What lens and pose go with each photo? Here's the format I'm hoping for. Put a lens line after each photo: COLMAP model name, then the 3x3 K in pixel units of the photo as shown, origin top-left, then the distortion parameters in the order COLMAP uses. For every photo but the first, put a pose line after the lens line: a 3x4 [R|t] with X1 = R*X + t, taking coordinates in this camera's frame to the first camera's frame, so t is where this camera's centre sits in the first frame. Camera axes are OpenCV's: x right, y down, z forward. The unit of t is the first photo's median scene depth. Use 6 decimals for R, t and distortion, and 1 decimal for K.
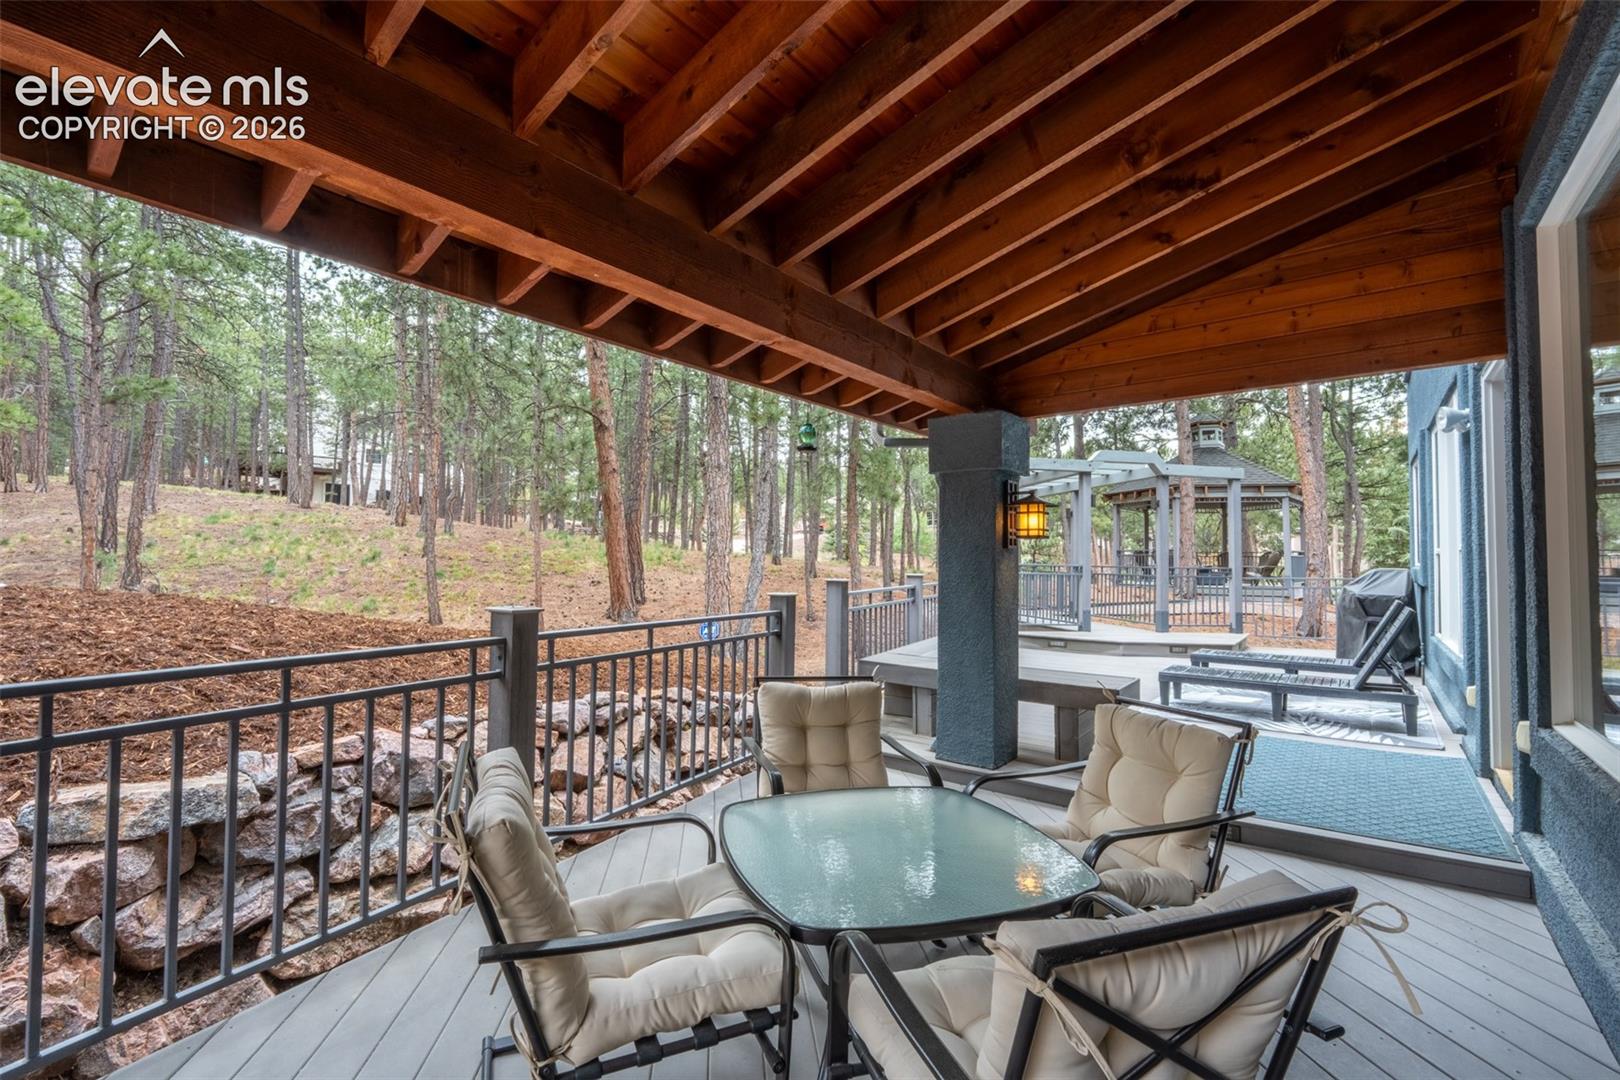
lens RADIAL K [[715.9, 0, 805.0], [0, 715.9, 538.6], [0, 0, 1]] dist [-0.011350, 0.003519]
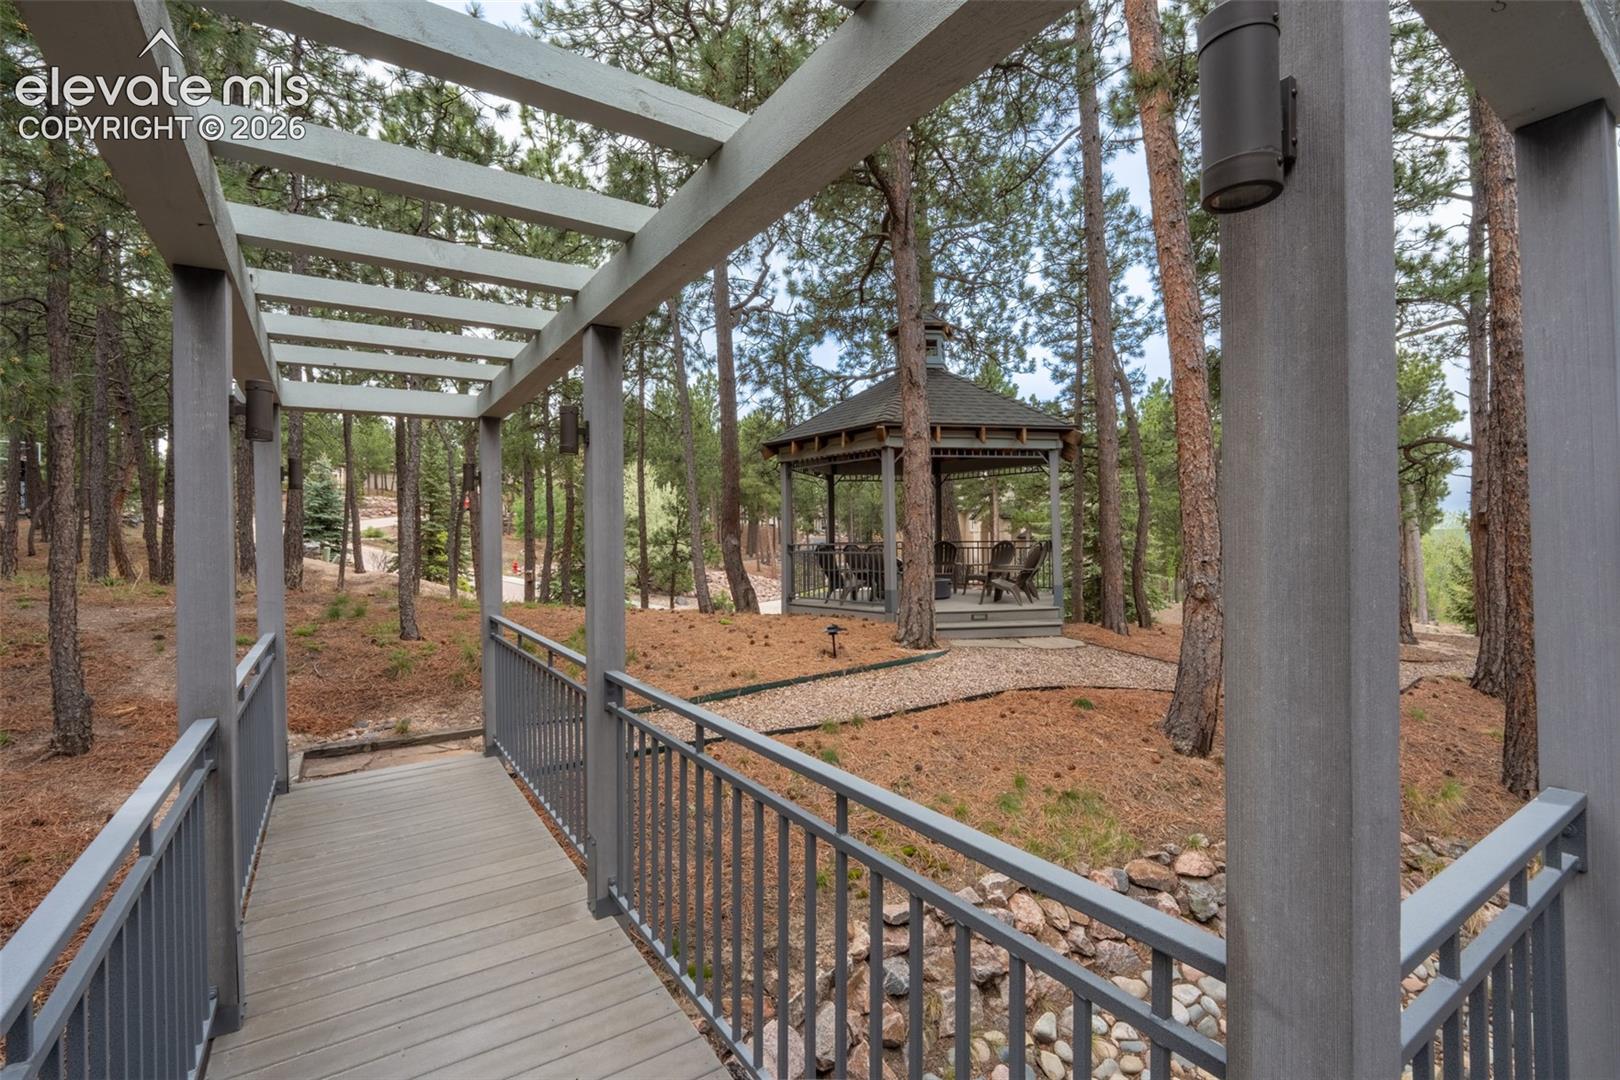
lens RADIAL K [[715.9, 0, 810.6], [0, 715.9, 538.2], [0, 0, 1]] dist [-0.011350, 0.003519]
pose [[0.903372, -0.018771, 0.428447, 0.241714], [0.007075, 0.999558, 0.028875, -0.004527], [-0.428800, -0.023054, 0.903105, 0.551911]]
